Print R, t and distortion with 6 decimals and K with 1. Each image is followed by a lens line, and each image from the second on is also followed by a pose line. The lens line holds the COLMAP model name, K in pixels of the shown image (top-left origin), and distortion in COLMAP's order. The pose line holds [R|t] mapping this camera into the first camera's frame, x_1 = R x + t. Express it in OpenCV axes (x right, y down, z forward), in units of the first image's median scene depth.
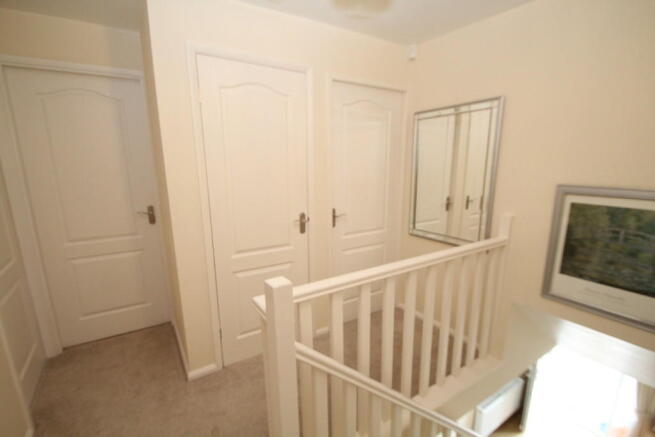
lens RADIAL K [[305.3, 0, 327.7], [0, 305.3, 223.3], [0, 0, 1]] dist [0.001975, 0.000260]
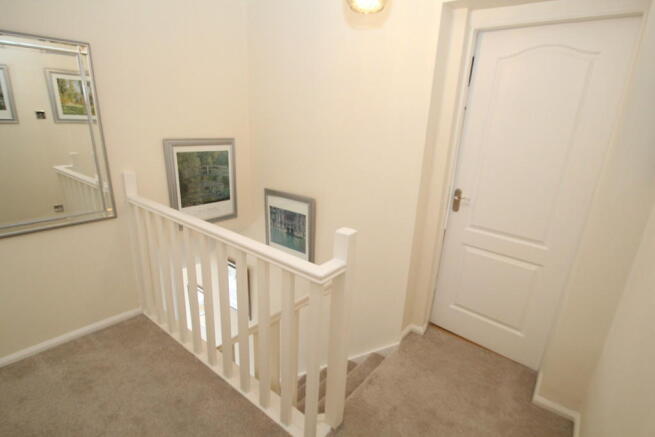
lens RADIAL K [[329.3, 0, 328.3], [0, 329.3, 218.9], [0, 0, 1]] dist [-0.002906, -0.000543]
pose [[-0.303052, -0.271551, 0.913466, -0.799822], [0.153930, 0.932007, 0.328130, -0.173774], [-0.940460, 0.240050, -0.240647, 0.845389]]
